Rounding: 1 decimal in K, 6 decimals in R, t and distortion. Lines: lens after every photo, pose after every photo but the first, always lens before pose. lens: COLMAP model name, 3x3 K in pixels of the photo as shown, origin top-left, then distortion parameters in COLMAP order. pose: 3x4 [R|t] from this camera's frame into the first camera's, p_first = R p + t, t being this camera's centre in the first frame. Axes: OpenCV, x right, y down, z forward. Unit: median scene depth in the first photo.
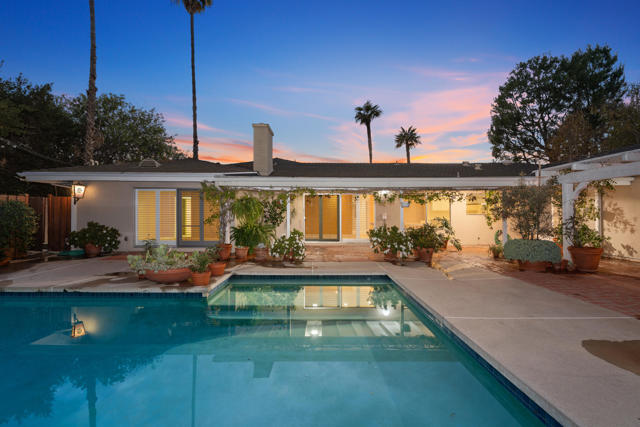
lens RADIAL K [[291.5, 0, 318.2], [0, 291.5, 216.1], [0, 0, 1]] dist [0.002247, 0.000661]
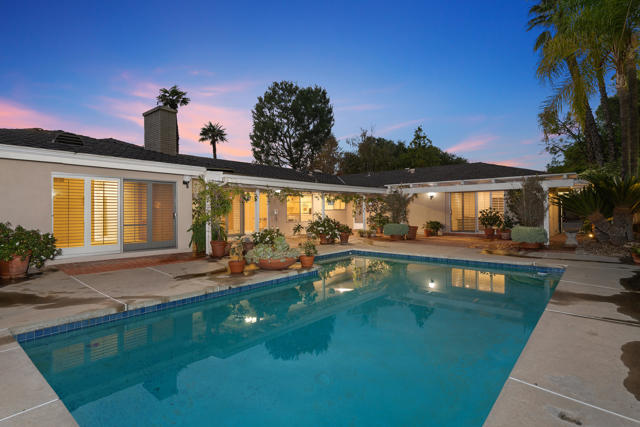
lens RADIAL K [[328.2, 0, 320.1], [0, 328.2, 210.7], [0, 0, 1]] dist [-0.001096, -0.000028]
pose [[0.647911, -0.006567, 0.761688, -0.228868], [0.010844, 0.999941, -0.000603, -0.000519], [-0.761639, 0.008650, 0.647944, 0.004580]]
